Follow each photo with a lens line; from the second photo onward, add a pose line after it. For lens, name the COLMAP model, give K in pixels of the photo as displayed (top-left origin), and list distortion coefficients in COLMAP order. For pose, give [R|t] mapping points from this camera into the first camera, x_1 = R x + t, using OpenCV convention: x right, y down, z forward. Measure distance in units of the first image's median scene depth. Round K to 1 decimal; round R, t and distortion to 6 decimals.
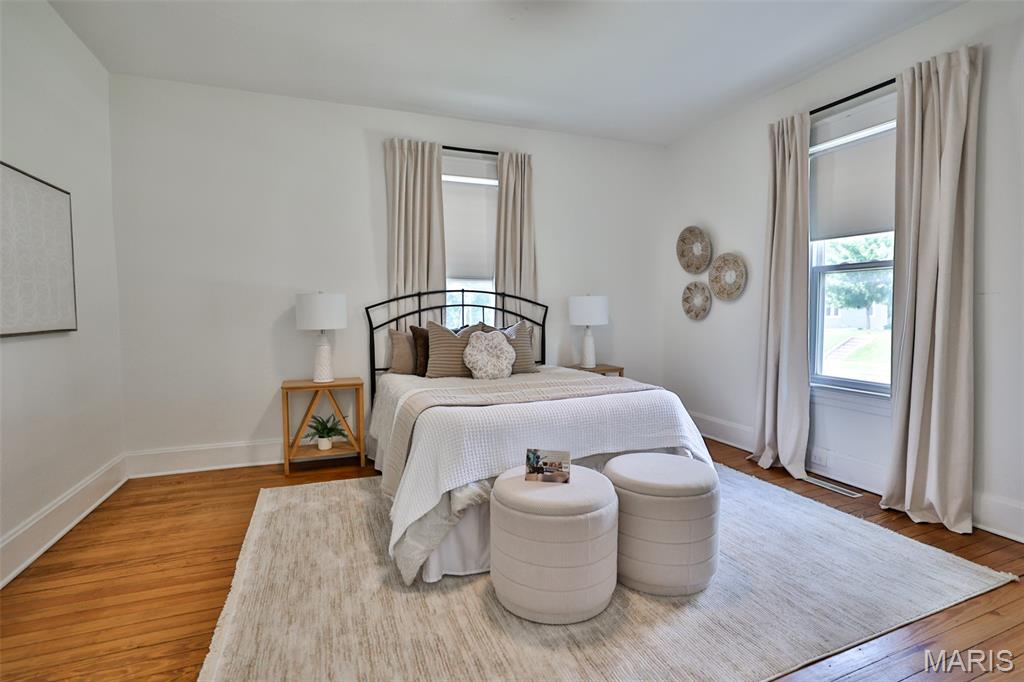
lens RADIAL K [[485.9, 0, 519.5], [0, 485.9, 339.0], [0, 0, 1]] dist [-0.074552, 0.054329]
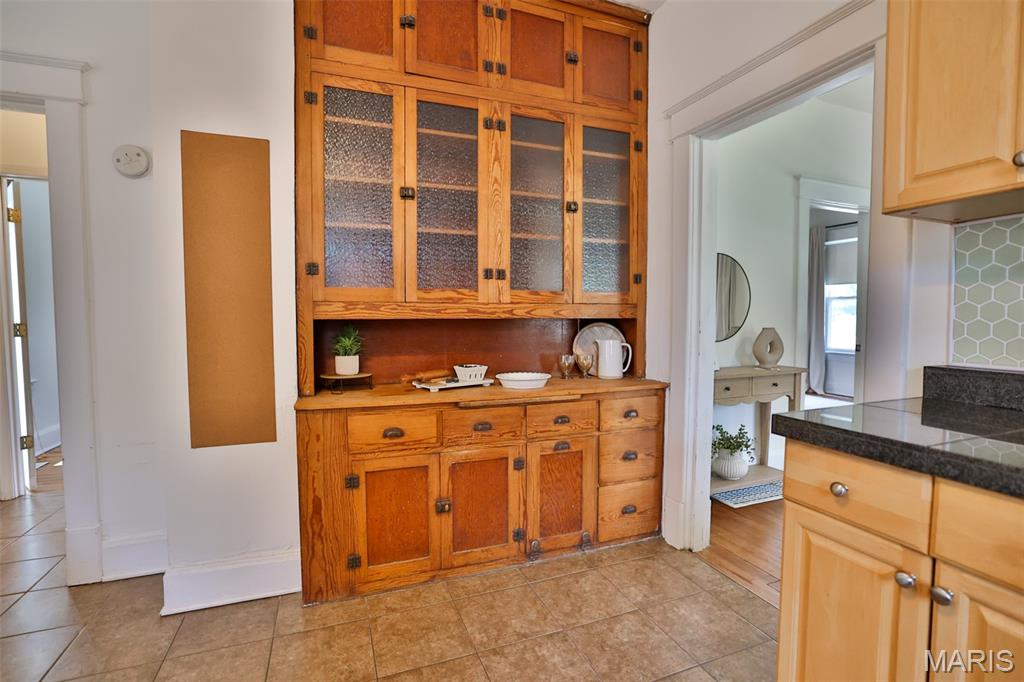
lens RADIAL K [[474.3, 0, 516.0], [0, 474.3, 339.5], [0, 0, 1]] dist [-0.046080, 0.017801]
pose [[0.999847, -0.001422, -0.017408, -0.847256], [0.001159, 0.999885, -0.015106, 0.098715], [0.017428, 0.015084, 0.999734, -1.273093]]
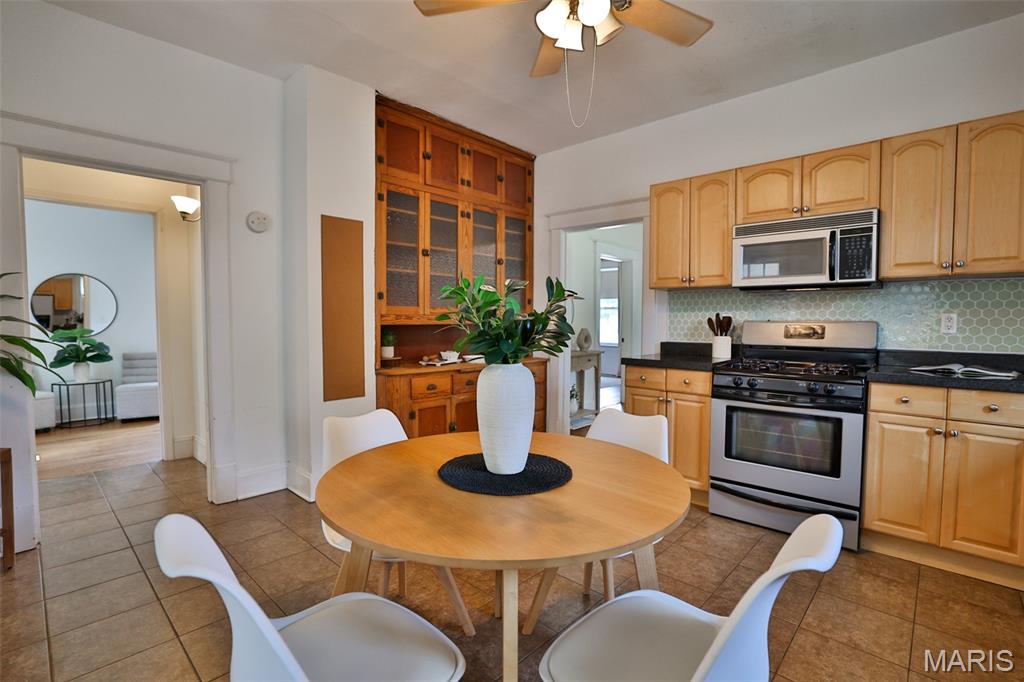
lens RADIAL K [[474.3, 0, 516.0], [0, 474.3, 339.5], [0, 0, 1]] dist [-0.046080, 0.017801]
pose [[0.905415, -0.017466, 0.424169, -2.374351], [0.025216, 0.999602, -0.012664, 0.158671], [-0.423779, 0.022162, 0.905494, -2.886994]]
